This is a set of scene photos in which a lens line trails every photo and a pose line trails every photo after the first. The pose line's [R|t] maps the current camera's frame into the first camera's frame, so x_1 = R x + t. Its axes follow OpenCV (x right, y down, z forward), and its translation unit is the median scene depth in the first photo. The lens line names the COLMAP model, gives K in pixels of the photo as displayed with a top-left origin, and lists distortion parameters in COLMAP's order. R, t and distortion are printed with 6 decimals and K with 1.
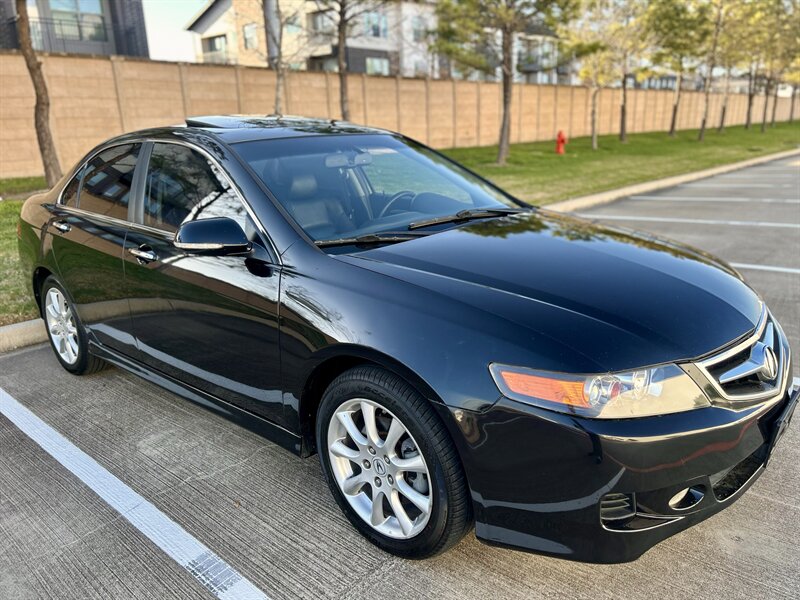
lens RADIAL K [[616.5, 0, 409.6], [0, 616.5, 303.4], [0, 0, 1]] dist [0.036356, -0.038830]
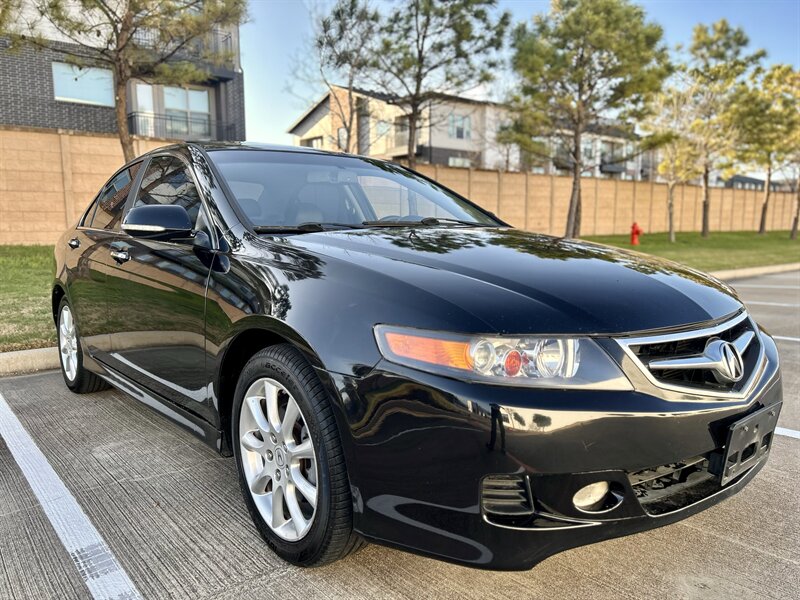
lens RADIAL K [[614.9, 0, 402.9], [0, 614.9, 309.8], [0, 0, 1]] dist [0.039927, -0.040113]
pose [[0.988981, 0.044361, -0.141238, 0.181979], [-0.064001, 0.988404, -0.137704, 0.120880], [0.133492, 0.145226, 0.980352, 0.079823]]
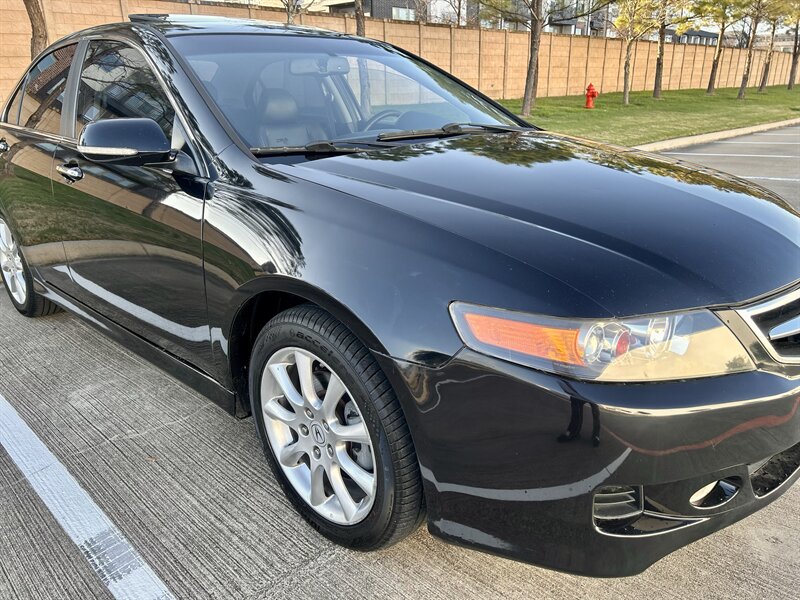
lens RADIAL K [[616.5, 0, 409.6], [0, 616.5, 303.4], [0, 0, 1]] dist [0.036356, -0.038830]
pose [[0.998969, 0.029874, -0.034184, 0.065820], [-0.027688, 0.997646, 0.062731, 0.033729], [0.035977, -0.061720, 0.997445, 0.168696]]
